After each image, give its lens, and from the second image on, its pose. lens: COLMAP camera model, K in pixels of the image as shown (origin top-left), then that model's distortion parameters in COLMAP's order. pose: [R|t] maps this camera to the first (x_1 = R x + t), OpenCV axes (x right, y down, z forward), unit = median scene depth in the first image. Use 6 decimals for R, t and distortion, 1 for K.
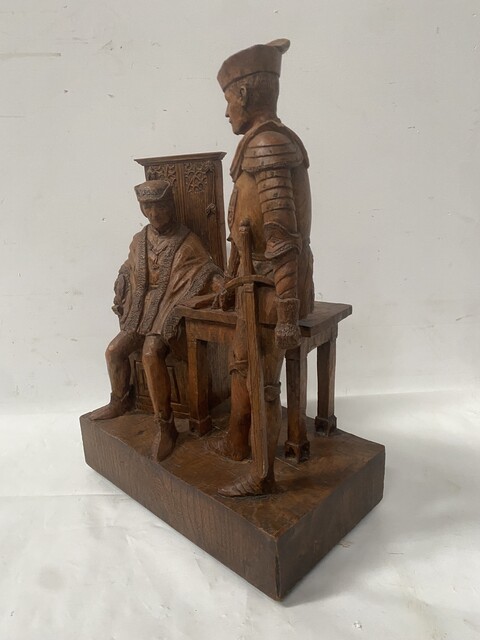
lens RADIAL K [[479.3, 0, 241.6], [0, 479.3, 317.3], [0, 0, 1]] dist [0.044590, -0.015644]
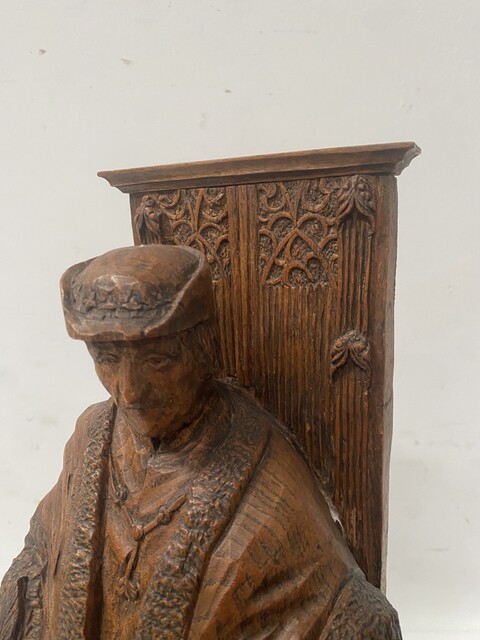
lens RADIAL K [[479.3, 0, 239.2], [0, 479.3, 316.9], [0, 0, 1]] dist [0.044590, -0.015644]
pose [[0.995060, 0.042166, -0.089871, -0.106365], [-0.048080, 0.996747, -0.064686, -0.233210], [0.086851, 0.068687, 0.993851, 0.752455]]
